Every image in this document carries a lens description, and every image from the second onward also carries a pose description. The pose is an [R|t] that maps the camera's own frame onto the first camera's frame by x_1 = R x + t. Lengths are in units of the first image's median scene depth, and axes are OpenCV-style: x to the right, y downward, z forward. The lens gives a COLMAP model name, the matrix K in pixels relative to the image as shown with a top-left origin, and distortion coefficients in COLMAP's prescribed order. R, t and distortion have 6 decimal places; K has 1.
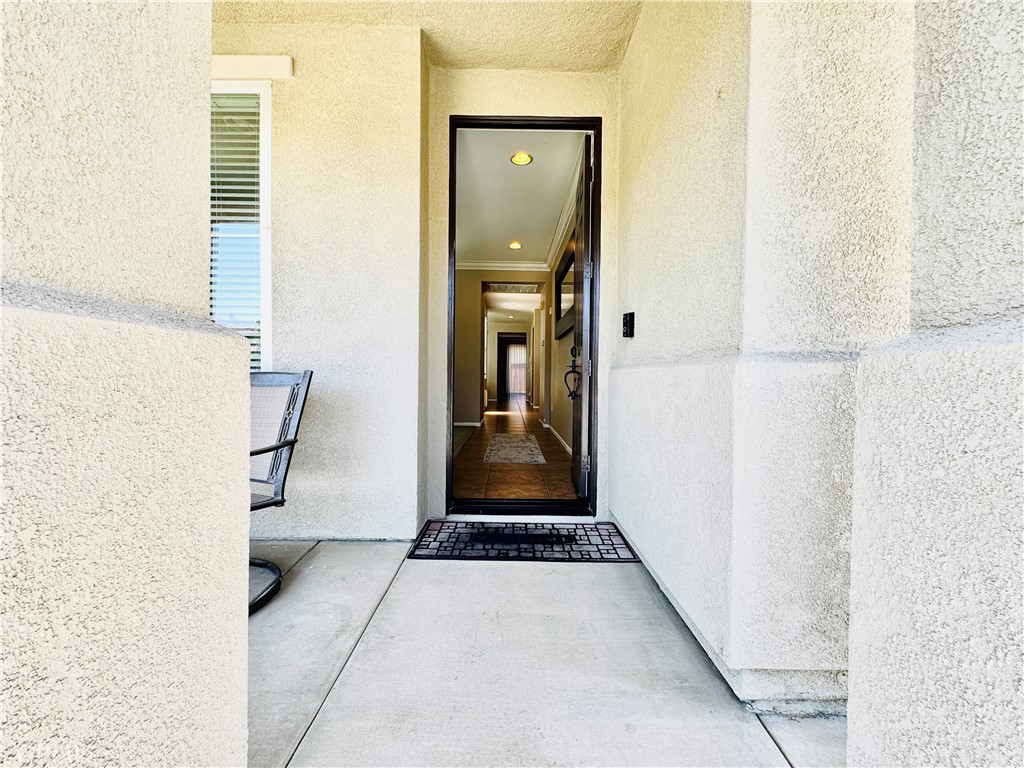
lens RADIAL K [[409.2, 0, 512.2], [0, 409.2, 383.3], [0, 0, 1]] dist [-0.002519, 0.000491]
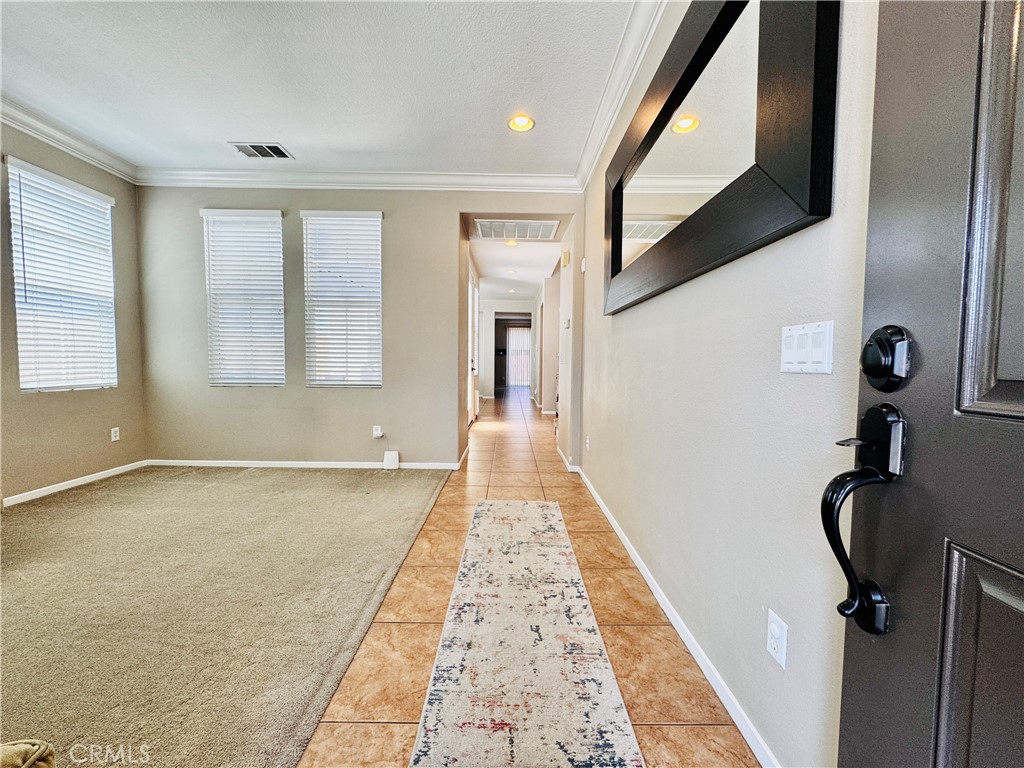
lens RADIAL K [[409.2, 0, 512.2], [0, 409.2, 383.3], [0, 0, 1]] dist [-0.002519, 0.000491]
pose [[0.999997, 0.002215, -0.001093, -0.001415], [-0.002169, 0.999195, 0.040047, -0.033112], [0.001181, -0.040045, 0.999197, 0.370503]]
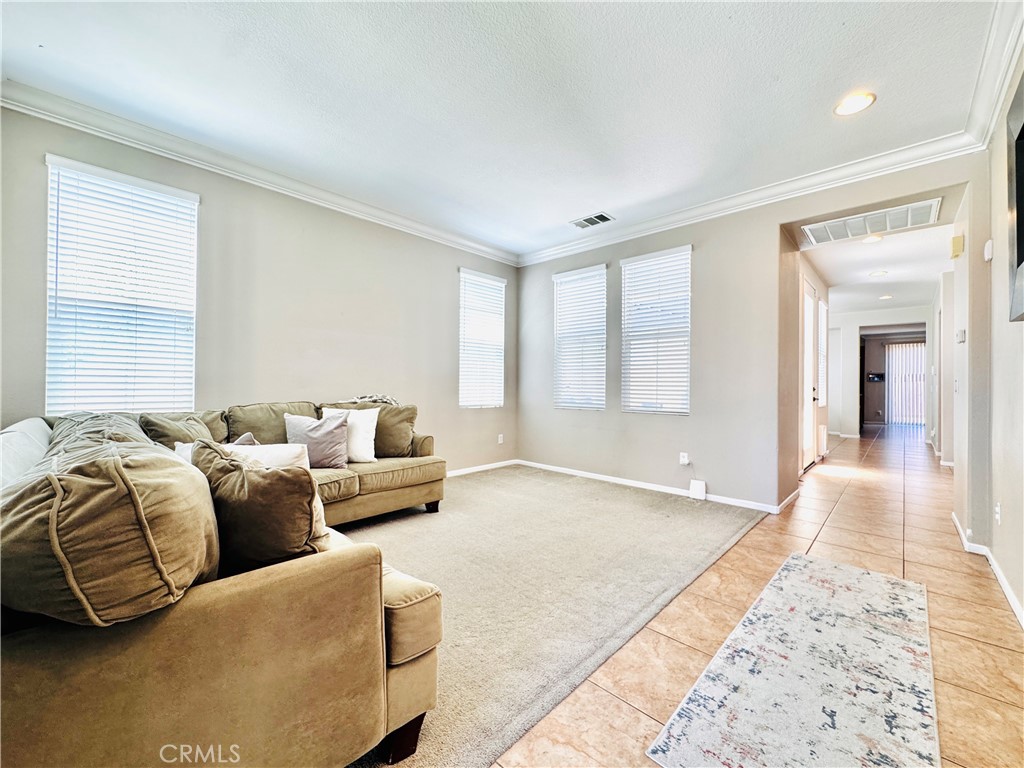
lens RADIAL K [[409.2, 0, 512.2], [0, 409.2, 383.3], [0, 0, 1]] dist [-0.002519, 0.000491]
pose [[0.719061, -0.006197, -0.694919, 0.032090], [-0.013092, 0.999662, -0.022461, -0.032708], [0.694824, 0.025249, 0.718737, 0.355363]]
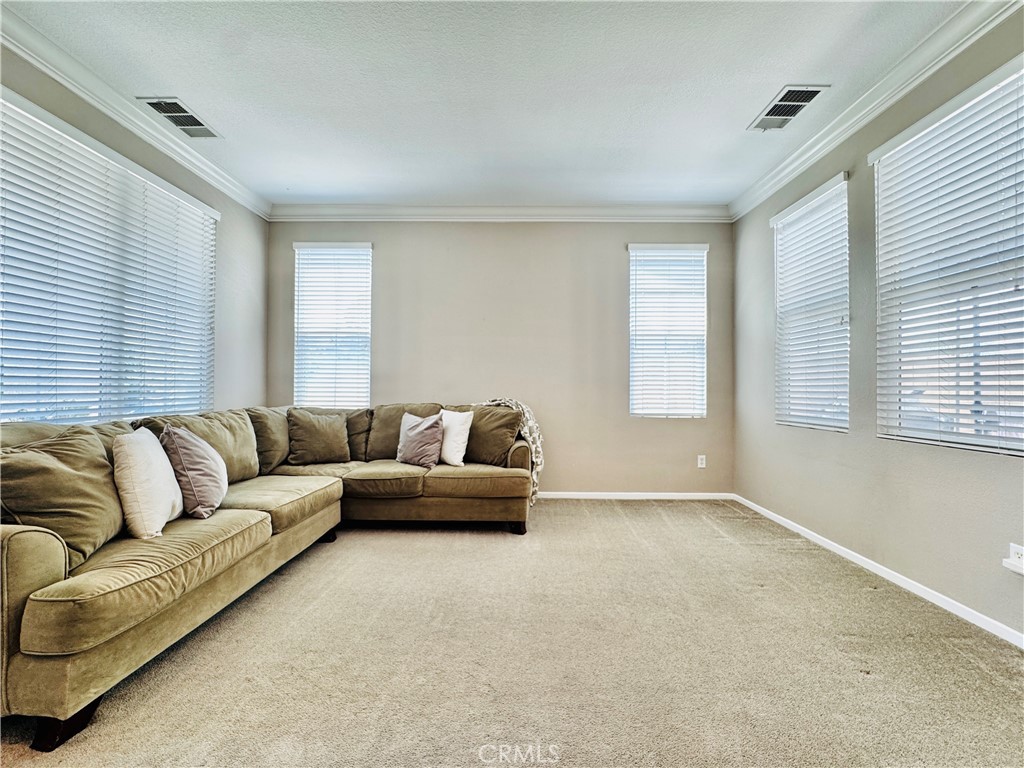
lens RADIAL K [[411.7, 0, 511.1], [0, 411.7, 384.4], [0, 0, 1]] dist [-0.001576, -0.000059]
pose [[-0.009828, -0.018961, -0.999772, 0.052577], [-0.021758, 0.999588, -0.018743, -0.035172], [0.999715, 0.021569, -0.010237, 0.603079]]
